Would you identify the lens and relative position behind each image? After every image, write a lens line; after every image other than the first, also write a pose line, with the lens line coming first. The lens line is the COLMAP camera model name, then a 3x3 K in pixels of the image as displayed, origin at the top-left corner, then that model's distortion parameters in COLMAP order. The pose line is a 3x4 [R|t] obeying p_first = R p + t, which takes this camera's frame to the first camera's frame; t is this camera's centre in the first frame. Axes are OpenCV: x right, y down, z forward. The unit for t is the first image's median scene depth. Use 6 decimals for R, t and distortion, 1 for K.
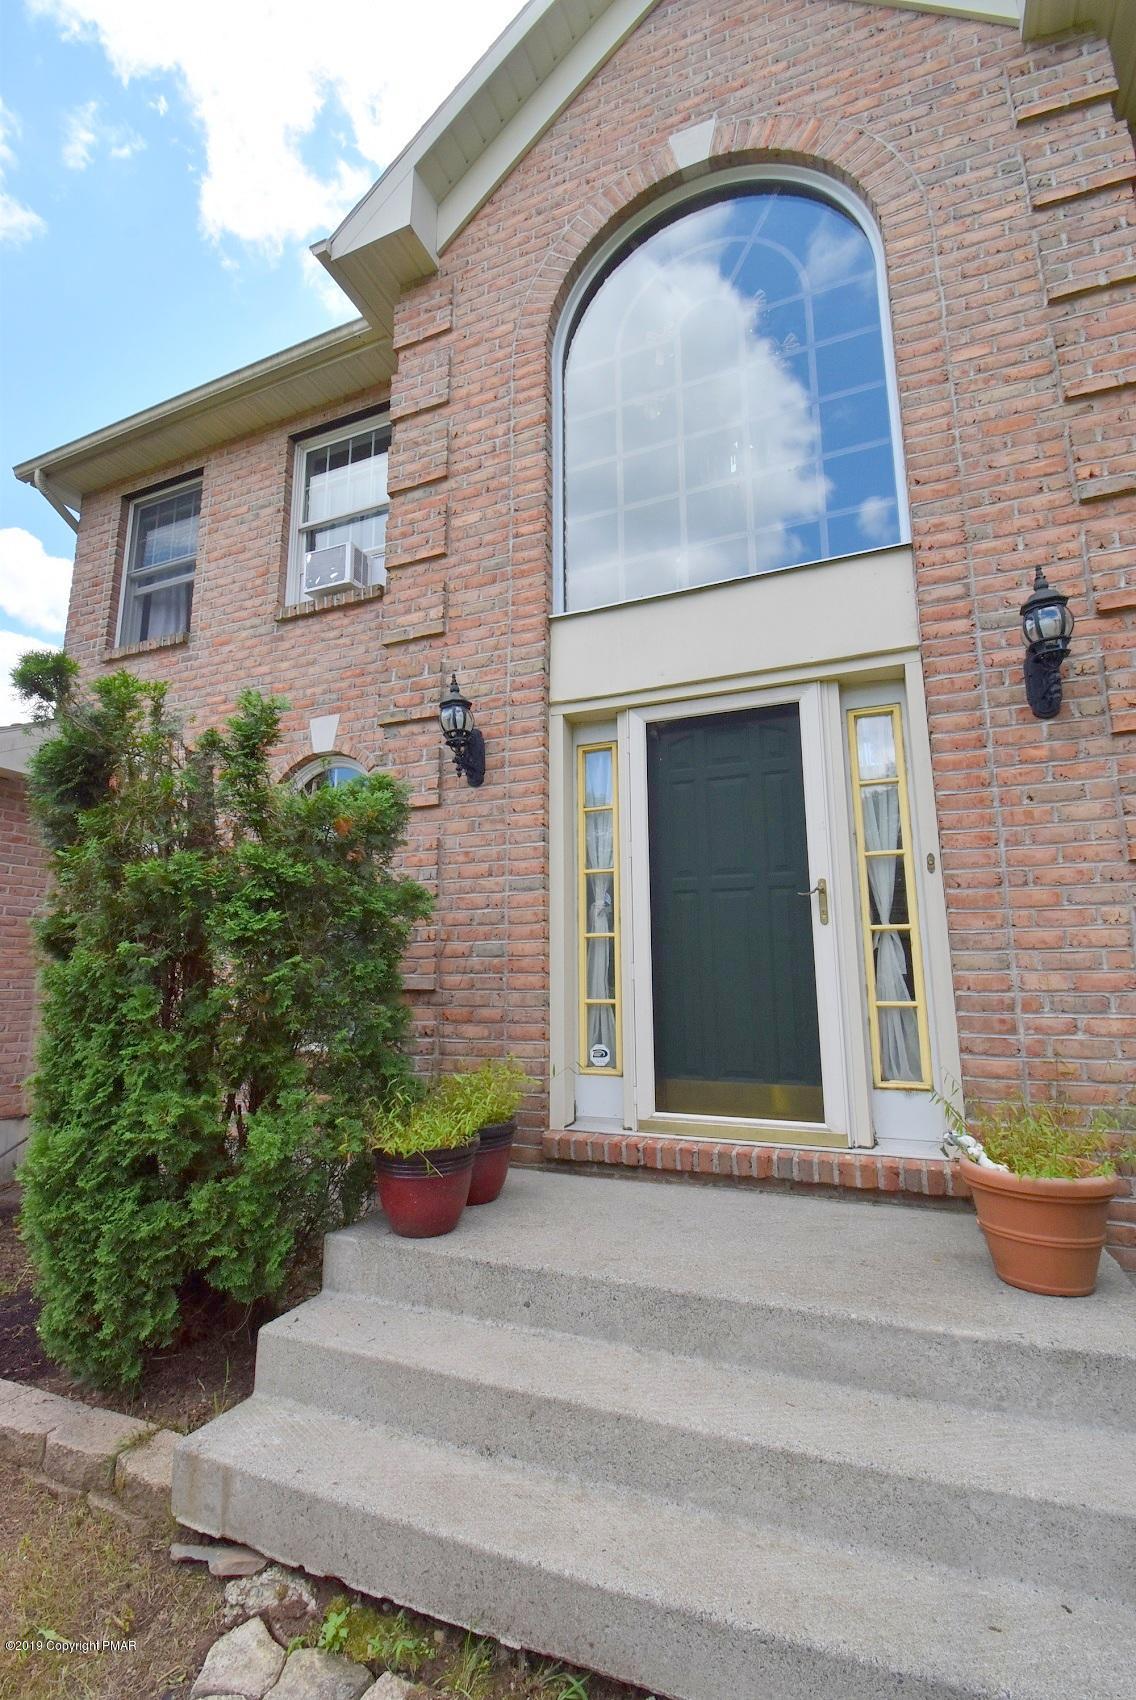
lens RADIAL K [[758.7, 0, 559.7], [0, 758.7, 844.1], [0, 0, 1]] dist [0.007071, -0.017970]
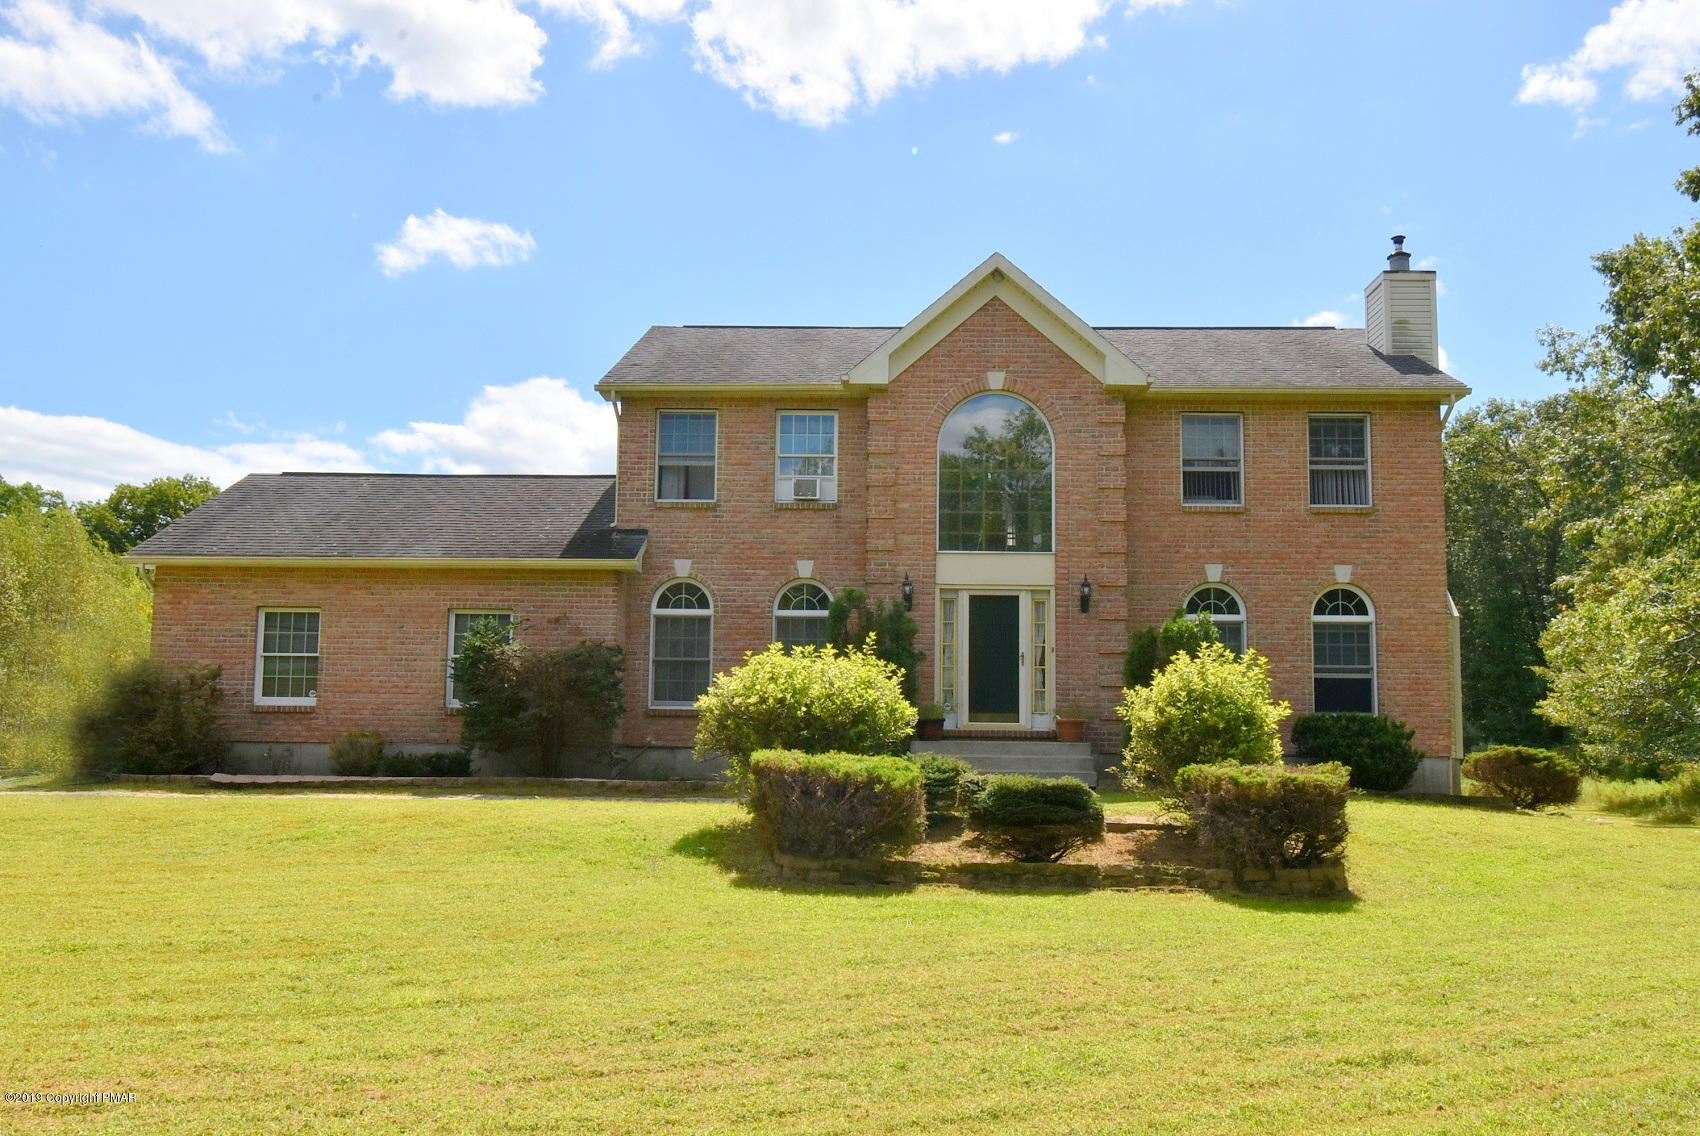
lens RADIAL K [[1457.3, 0, 849.8], [0, 1457.3, 562.9], [0, 0, 1]] dist [-0.006301, 0.027593]
pose [[0.931395, 0.055786, 0.359711, -2.884469], [-0.079889, 0.995421, 0.052480, -0.664487], [-0.355136, -0.077617, 0.931587, -5.005517]]
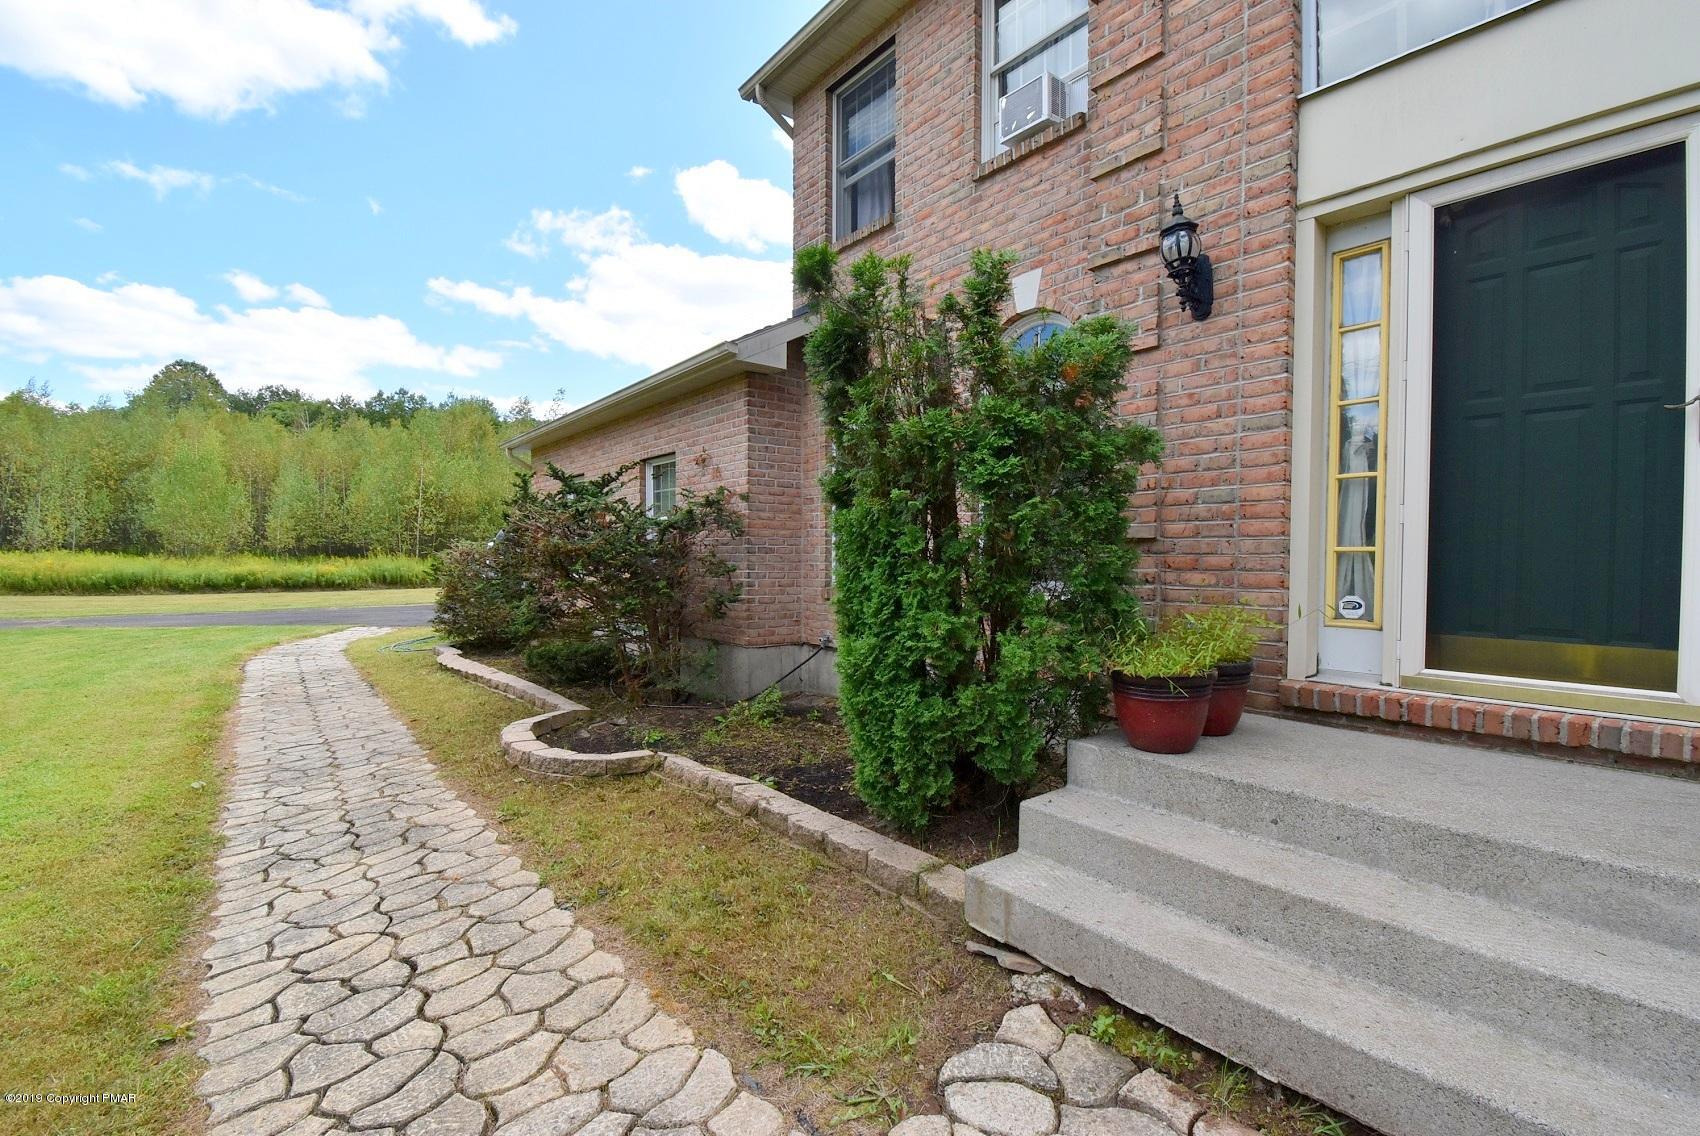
lens RADIAL K [[758.7, 0, 846.5], [0, 758.7, 577.0], [0, 0, 1]] dist [0.007071, -0.017970]
pose [[0.873528, 0.019502, -0.486382, -0.042484], [0.082853, 0.978660, 0.188041, 0.026394], [0.479670, -0.204557, 0.853272, -0.073887]]
